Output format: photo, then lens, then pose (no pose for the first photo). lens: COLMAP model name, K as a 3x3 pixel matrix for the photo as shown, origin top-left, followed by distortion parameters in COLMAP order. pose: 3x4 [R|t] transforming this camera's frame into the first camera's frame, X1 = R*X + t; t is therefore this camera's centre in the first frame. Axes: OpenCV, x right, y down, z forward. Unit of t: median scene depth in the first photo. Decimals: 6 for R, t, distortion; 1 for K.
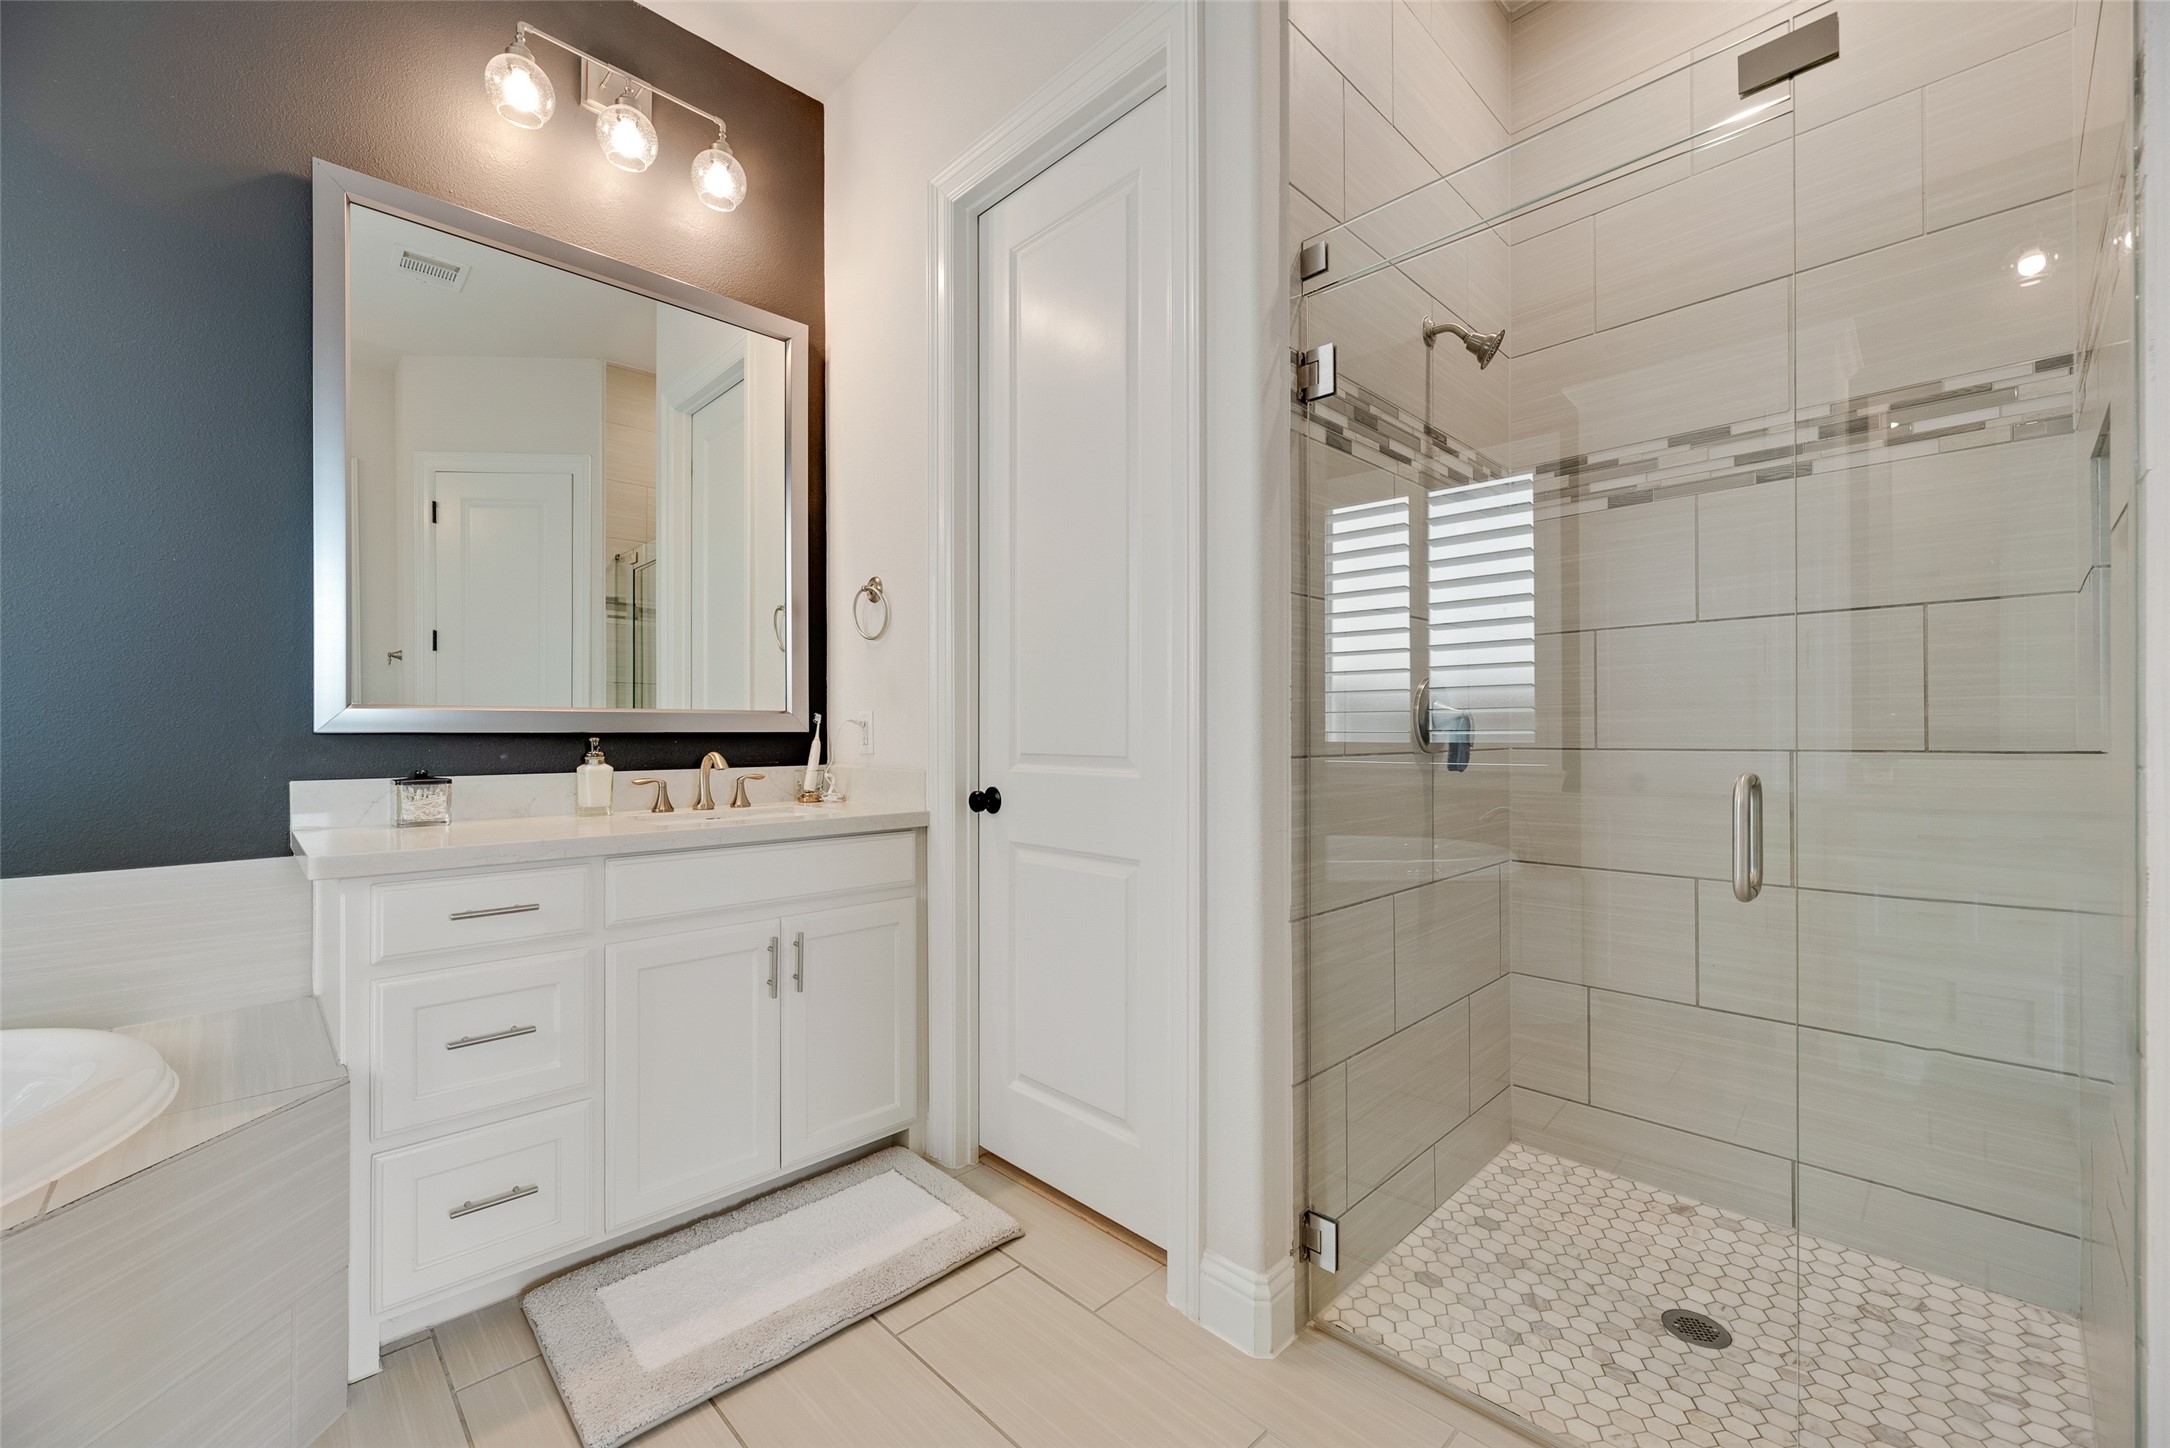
lens RADIAL K [[872.9, 0, 1087.2], [0, 872.9, 733.7], [0, 0, 1]] dist [-0.000386, -0.000586]
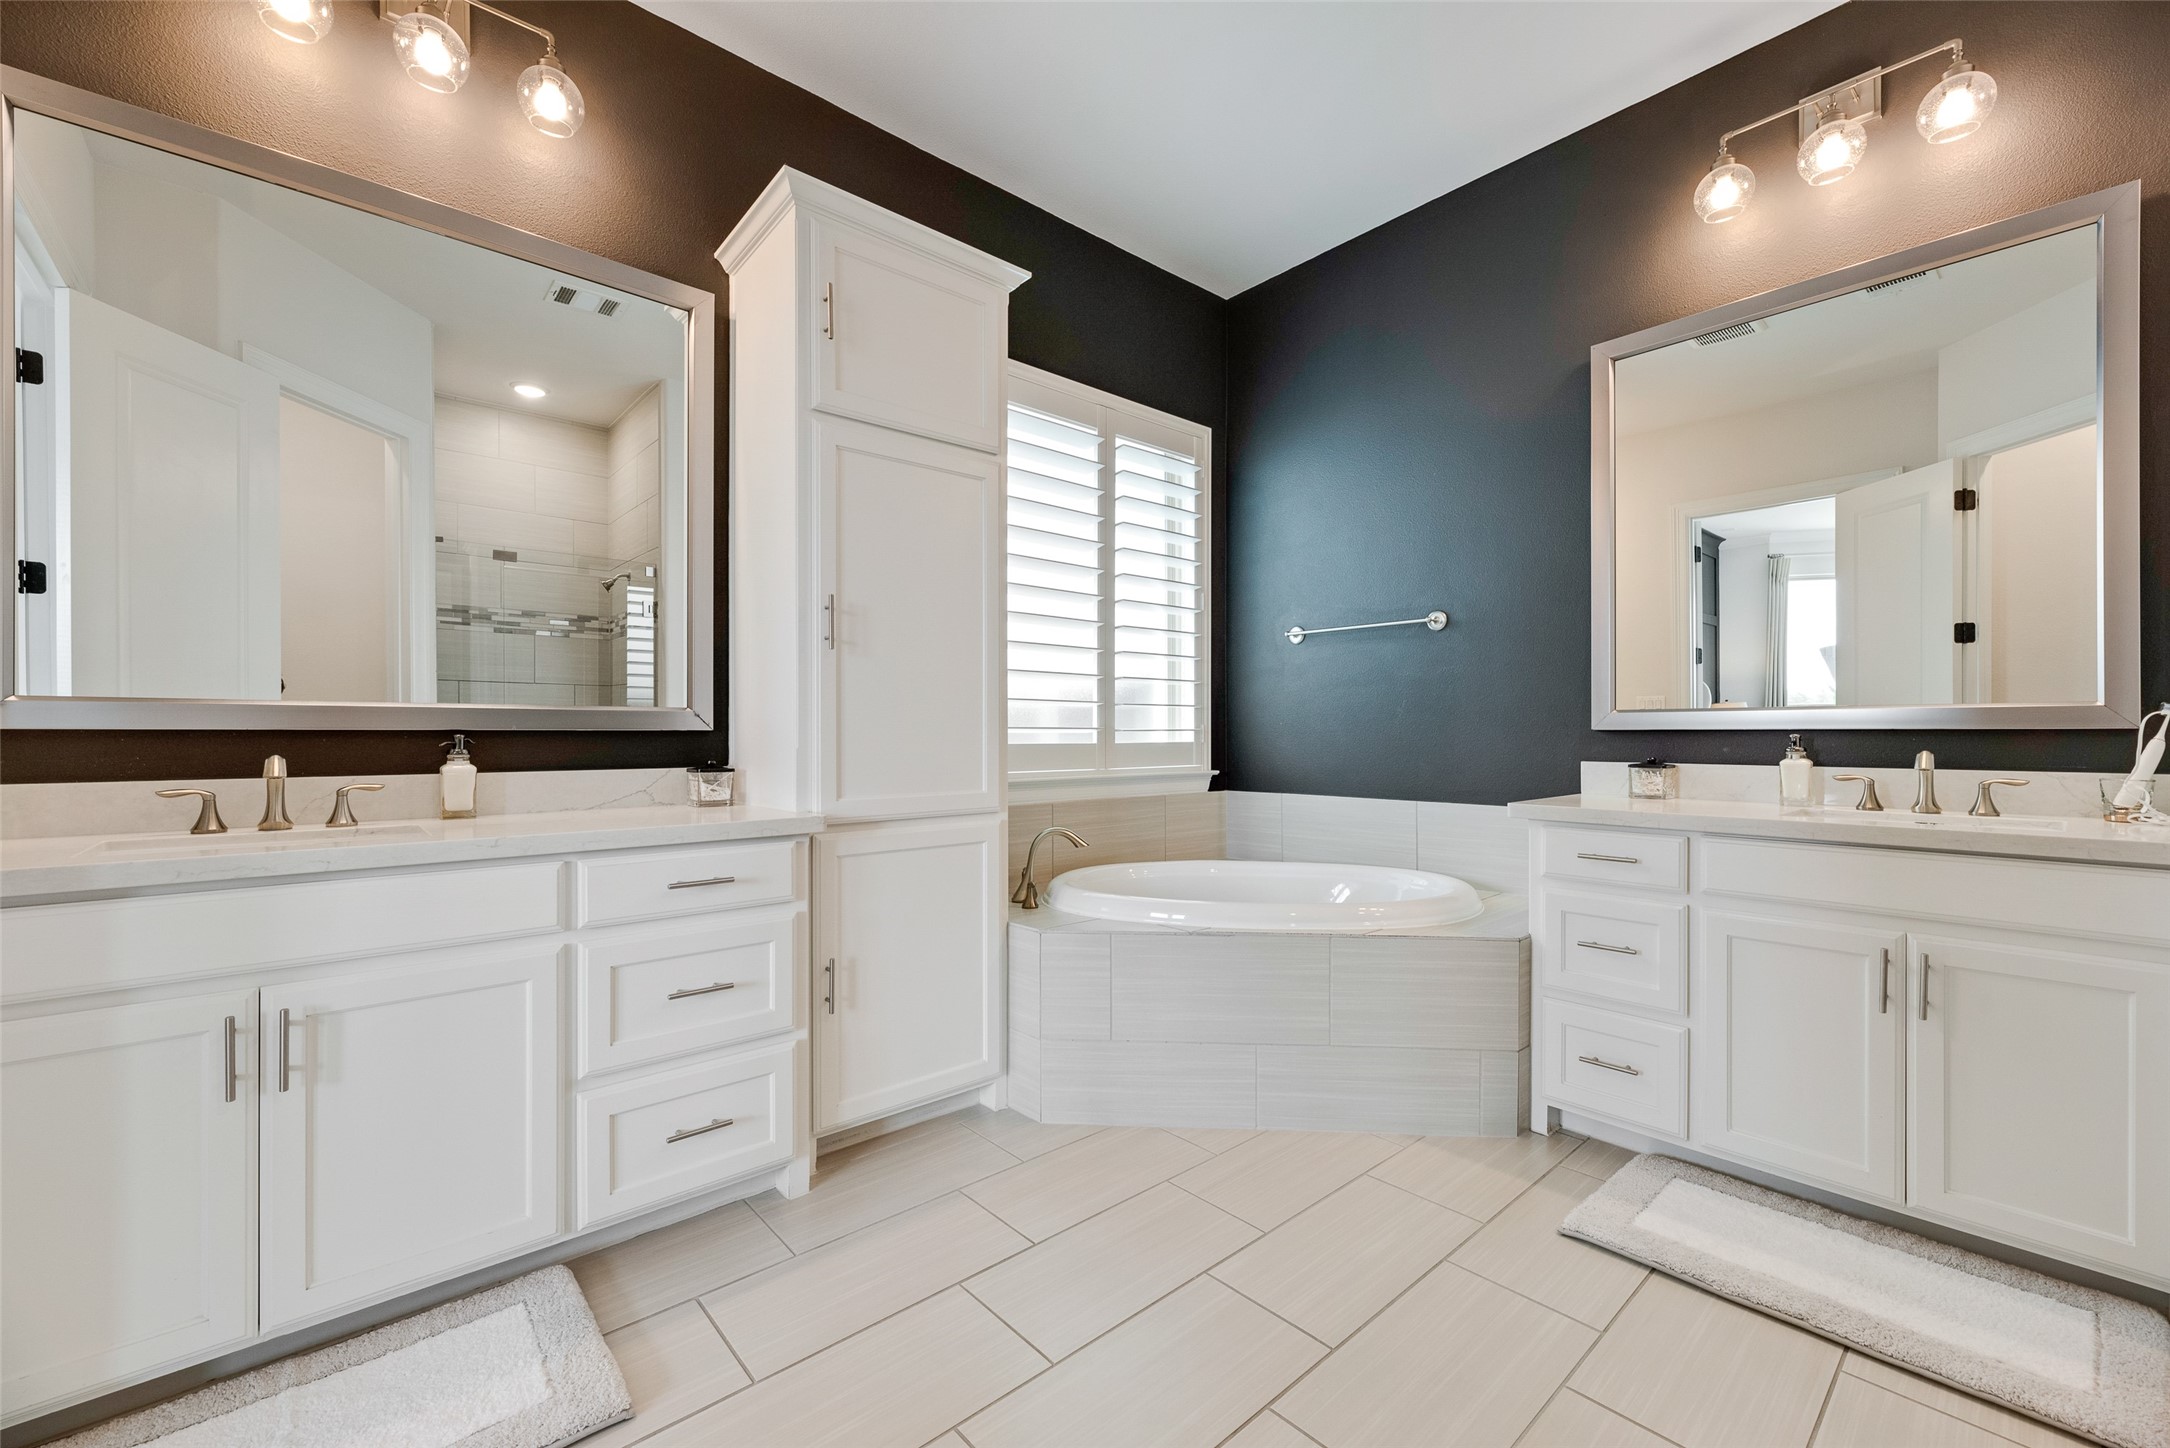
lens RADIAL K [[872.9, 0, 1091.5], [0, 872.9, 729.6], [0, 0, 1]] dist [-0.000386, -0.000586]
pose [[-0.054290, 0.000170, -0.998525, 0.643562], [0.002983, 0.999996, 0.000008, -0.004485], [0.998521, -0.002978, -0.054290, 0.207748]]
